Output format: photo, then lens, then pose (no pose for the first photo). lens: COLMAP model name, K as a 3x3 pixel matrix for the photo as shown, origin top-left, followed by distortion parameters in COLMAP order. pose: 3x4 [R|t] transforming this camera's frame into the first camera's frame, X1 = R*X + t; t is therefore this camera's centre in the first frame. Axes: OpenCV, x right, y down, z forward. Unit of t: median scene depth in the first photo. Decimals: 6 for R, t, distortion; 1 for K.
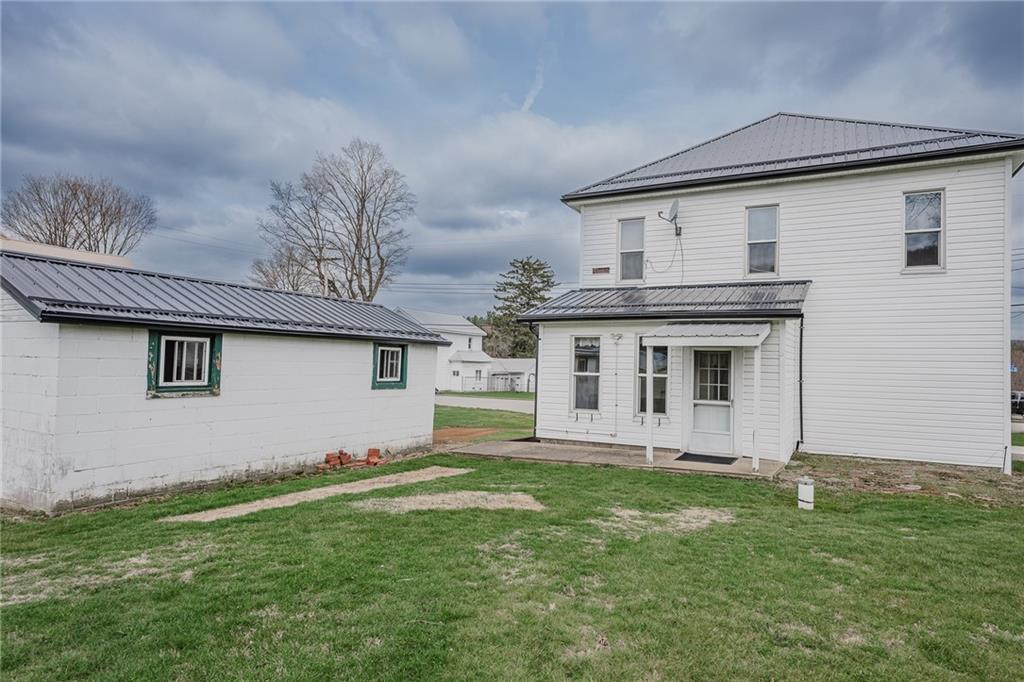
lens RADIAL K [[616.2, 0, 512.0], [0, 616.2, 341.0], [0, 0, 1]] dist [-0.002684, -0.000699]
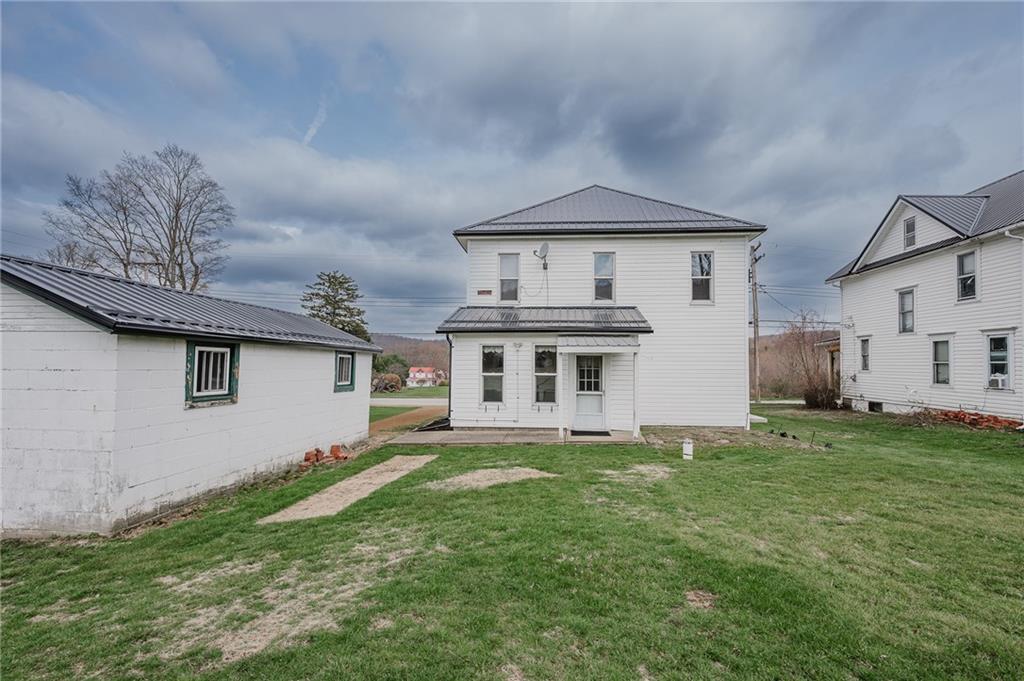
lens RADIAL K [[517.5, 0, 512.0], [0, 517.5, 340.5], [0, 0, 1]] dist [-0.001959, 0.000125]
pose [[0.910774, 0.004136, 0.412885, -0.297381], [-0.000593, 0.999962, -0.008710, -0.007466], [-0.412905, 0.007688, 0.910742, 0.005922]]
